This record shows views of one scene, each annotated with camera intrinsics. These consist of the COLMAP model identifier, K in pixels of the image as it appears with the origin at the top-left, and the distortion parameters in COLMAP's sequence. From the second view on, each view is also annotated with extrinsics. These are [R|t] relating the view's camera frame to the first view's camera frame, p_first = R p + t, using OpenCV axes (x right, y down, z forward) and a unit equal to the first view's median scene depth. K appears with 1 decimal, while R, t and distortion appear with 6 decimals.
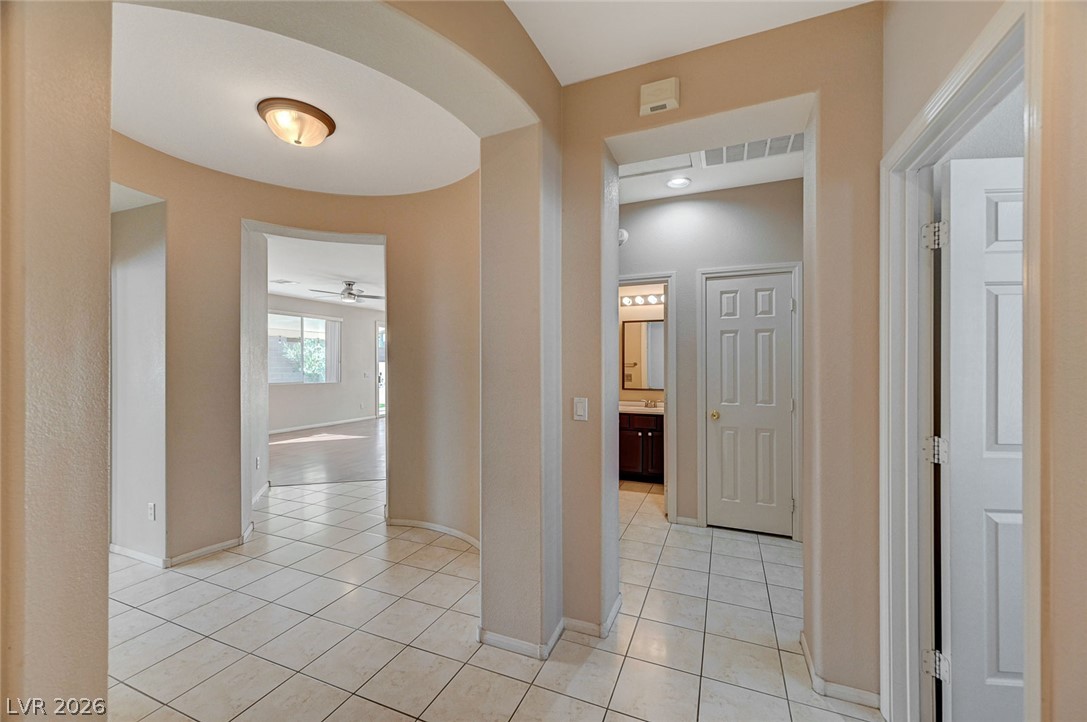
lens RADIAL K [[428.4, 0, 547.1], [0, 428.4, 364.2], [0, 0, 1]] dist [0.002755, 0.000374]
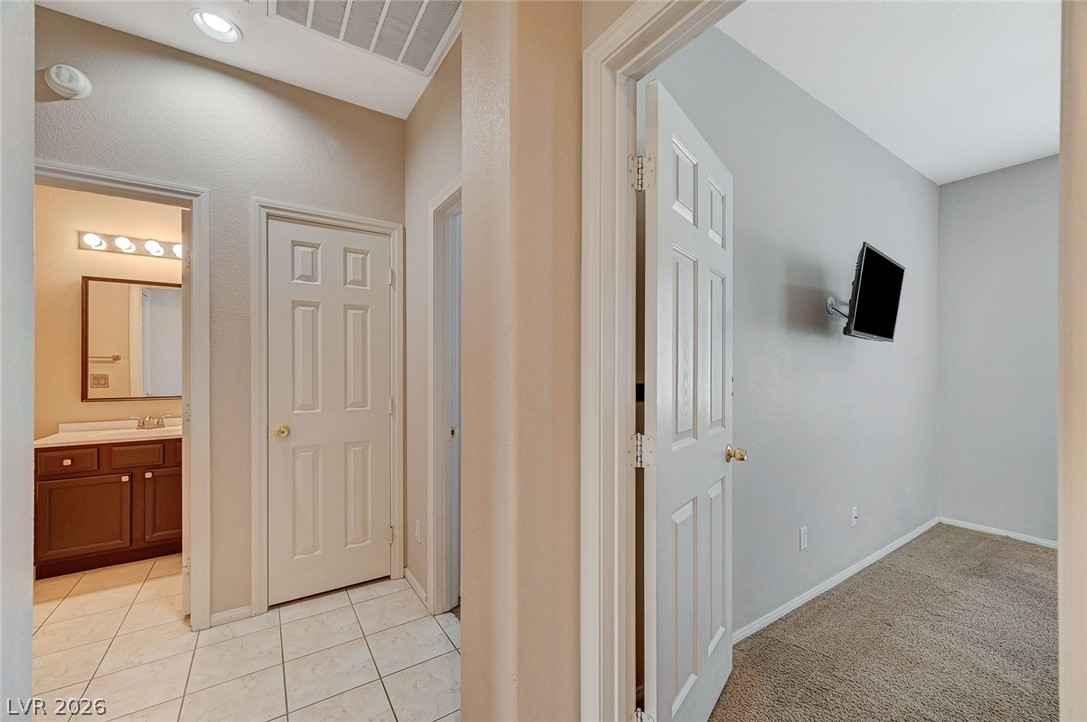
lens RADIAL K [[428.4, 0, 539.6], [0, 428.4, 365.1], [0, 0, 1]] dist [0.002755, 0.000374]
pose [[0.560375, 0.001592, 0.828237, 0.069562], [-0.000105, 0.999998, -0.001851, 0.019746], [-0.828239, 0.000950, 0.560374, 0.301126]]
